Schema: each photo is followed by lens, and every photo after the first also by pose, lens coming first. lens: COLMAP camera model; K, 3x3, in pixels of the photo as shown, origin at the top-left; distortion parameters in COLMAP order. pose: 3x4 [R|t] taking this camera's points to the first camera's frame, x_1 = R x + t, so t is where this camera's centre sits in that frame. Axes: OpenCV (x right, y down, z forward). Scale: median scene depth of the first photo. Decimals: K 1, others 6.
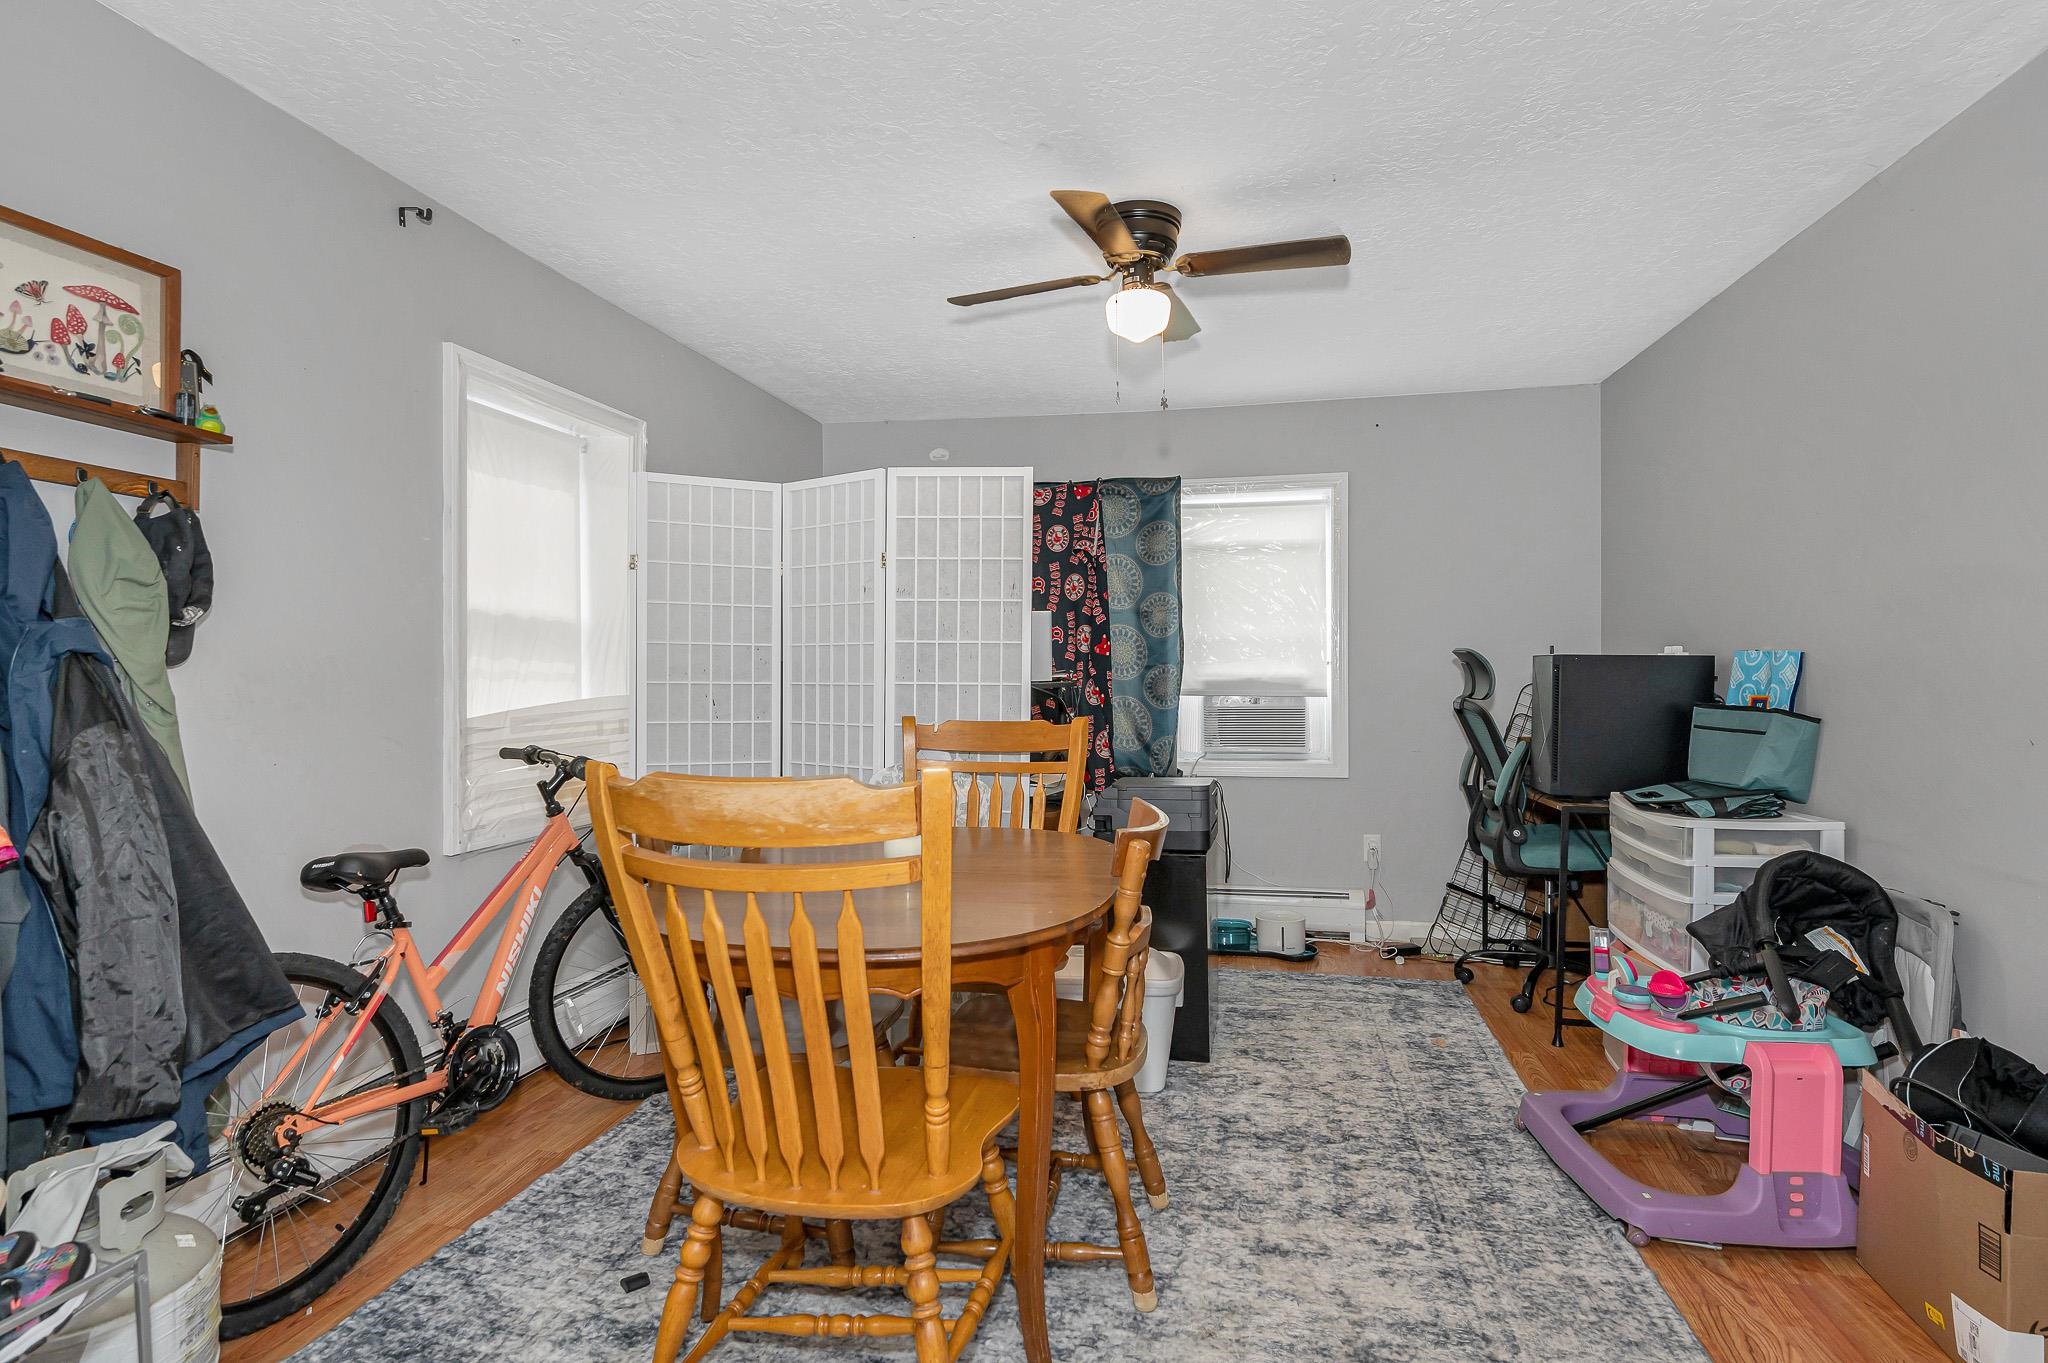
lens RADIAL K [[1047.5, 0, 1029.7], [0, 1047.5, 689.7], [0, 0, 1]] dist [-0.001350, 0.000362]
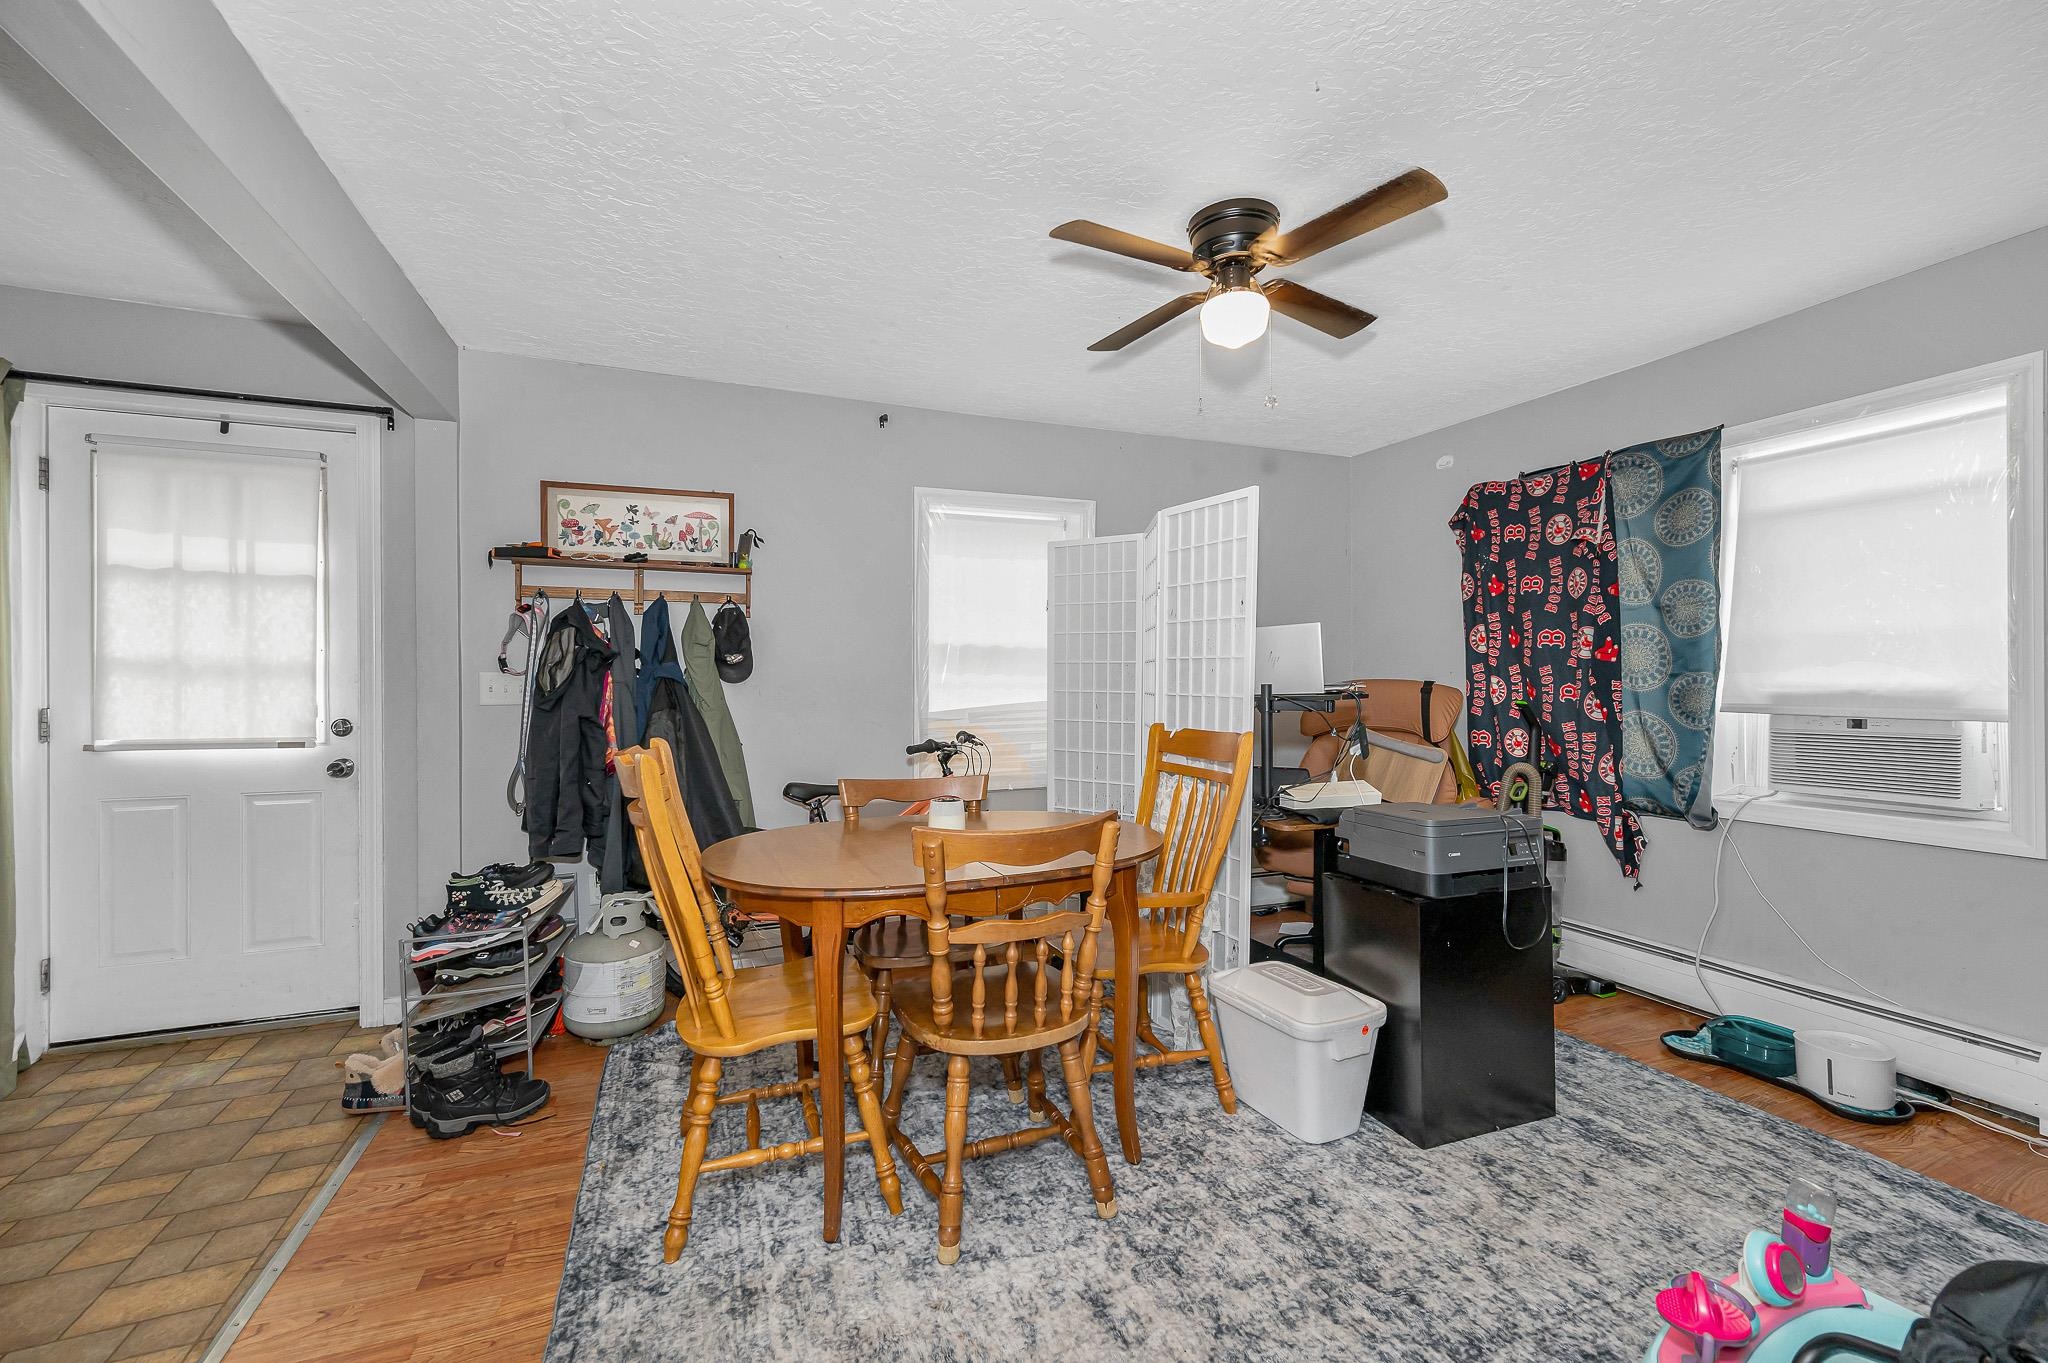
lens RADIAL K [[840.0, 0, 1019.7], [0, 840.0, 678.9], [0, 0, 1]] dist [-0.005920, -0.000762]
pose [[0.539261, -0.000336, -0.842139, 0.380530], [-0.009473, 0.999934, -0.006465, -0.010140], [0.842086, 0.011464, 0.539222, 0.242682]]
